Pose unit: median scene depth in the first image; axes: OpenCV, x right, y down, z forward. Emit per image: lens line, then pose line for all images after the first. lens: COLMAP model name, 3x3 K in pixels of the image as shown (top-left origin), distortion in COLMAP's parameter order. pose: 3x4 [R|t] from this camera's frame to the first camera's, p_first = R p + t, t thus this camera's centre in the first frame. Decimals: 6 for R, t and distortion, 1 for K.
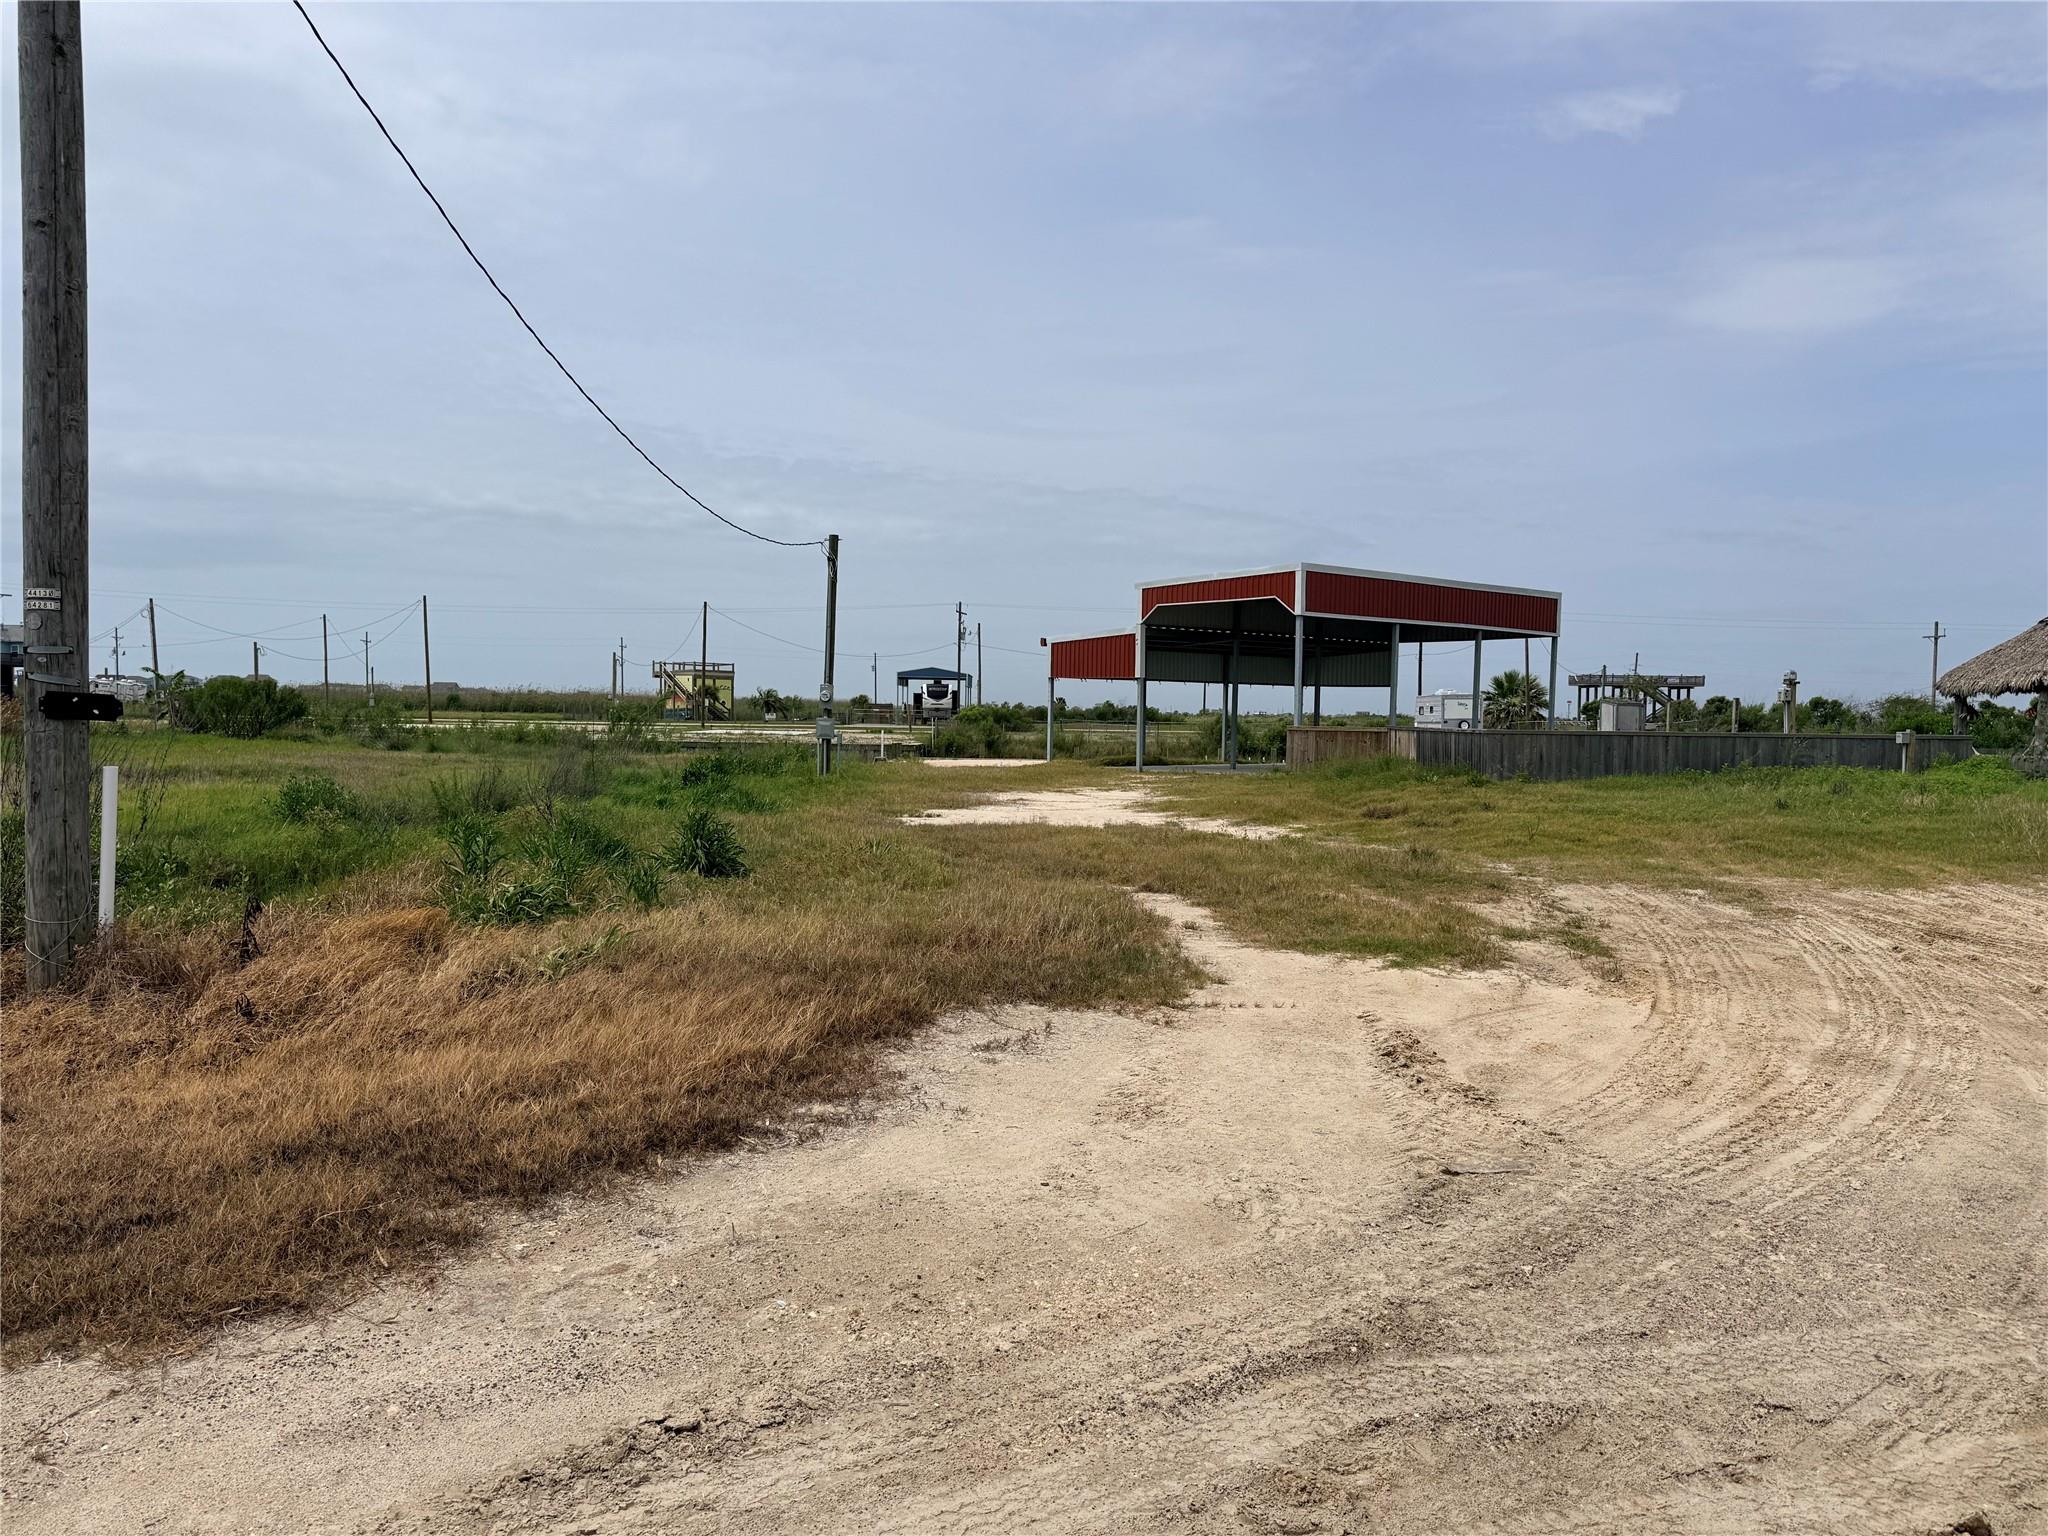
lens RADIAL K [[1431.0, 0, 1024.0], [0, 1431.0, 768.0], [0, 0, 1]] dist [0.178377, -0.369495]
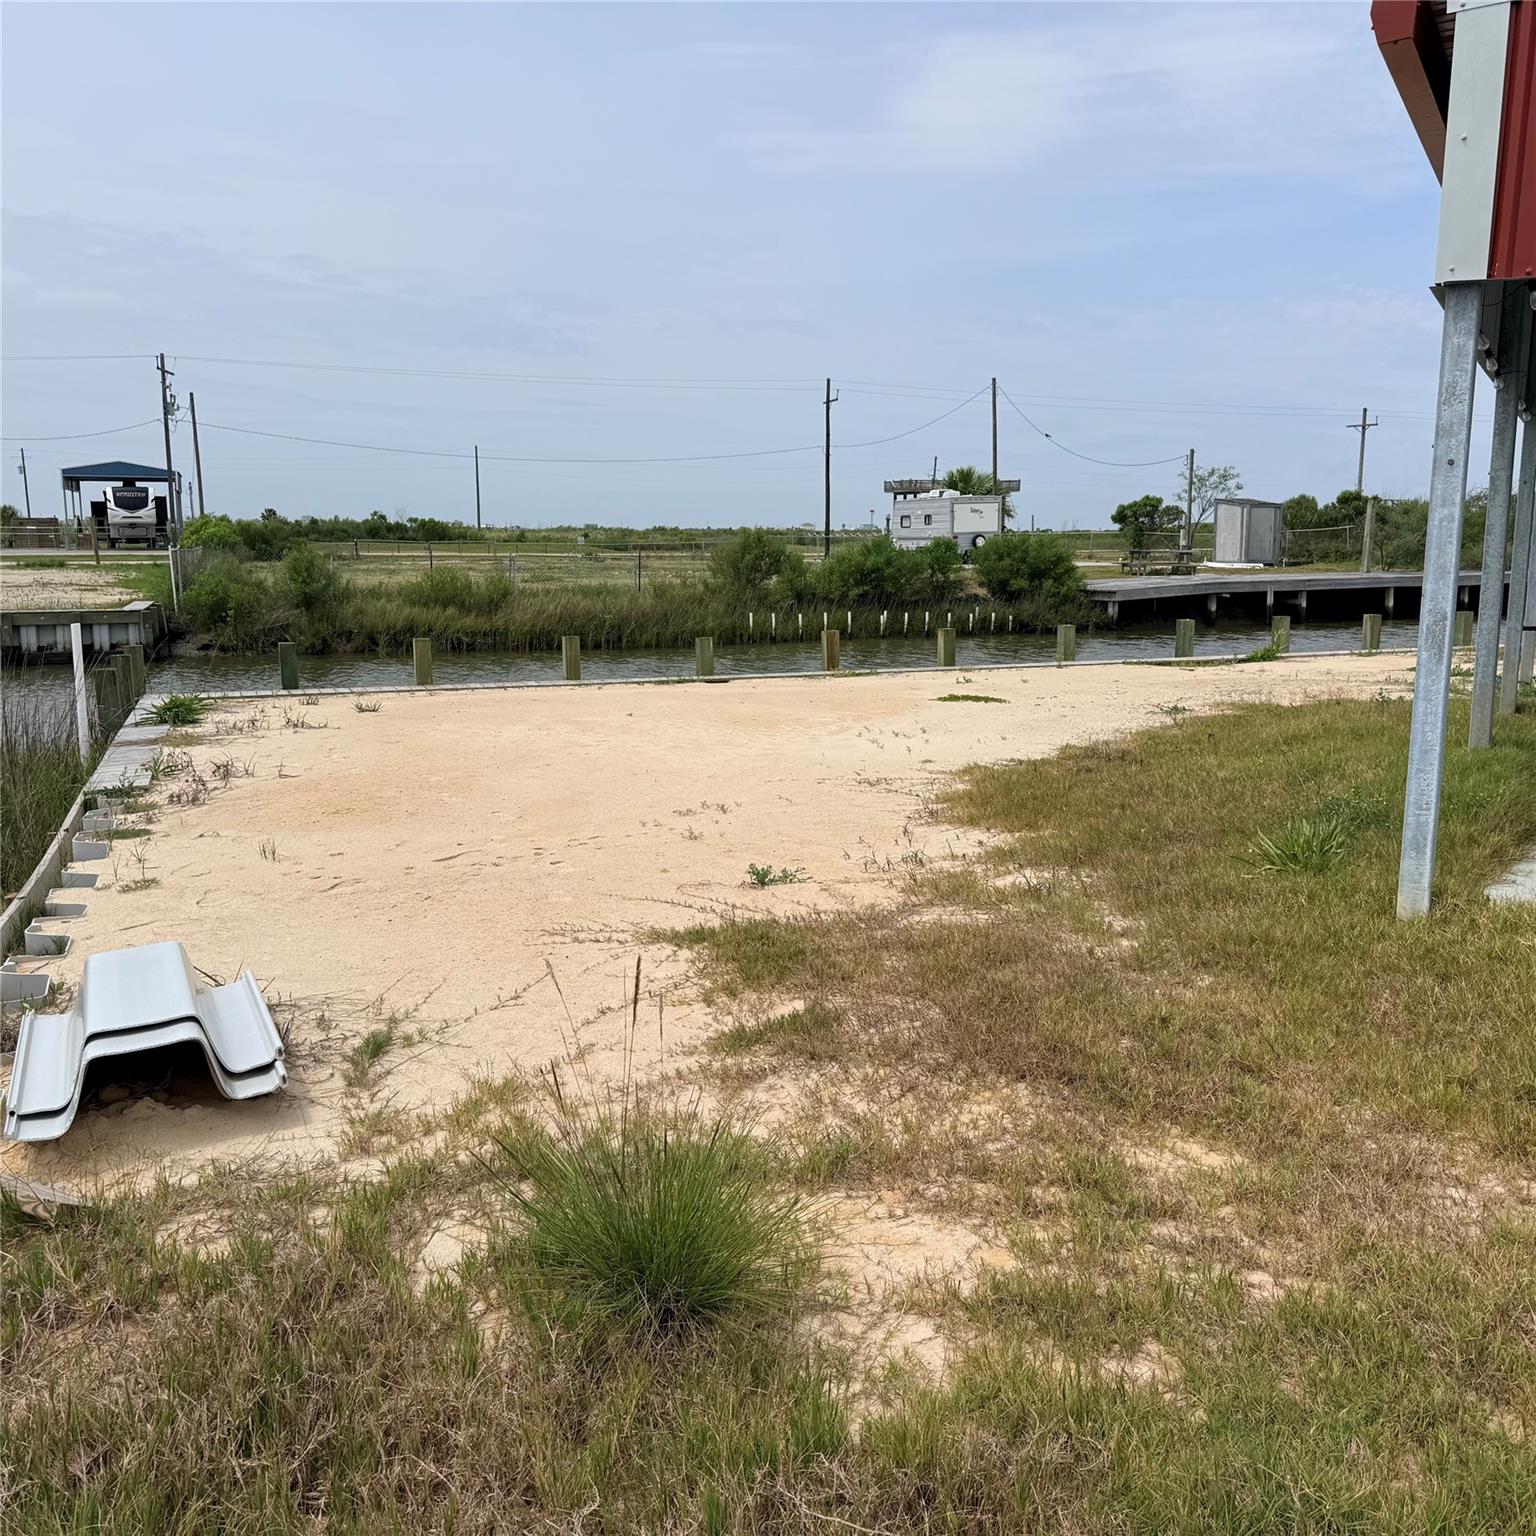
lens RADIAL K [[1437.4, 0, 768.0], [0, 1437.4, 768.0], [0, 0, 1]] dist [0.192748, -0.367506]
pose [[0.937168, -0.072774, 0.341203, -0.356599], [0.028972, 0.990858, 0.131758, -0.149656], [-0.347672, -0.113594, 0.930710, 3.422836]]
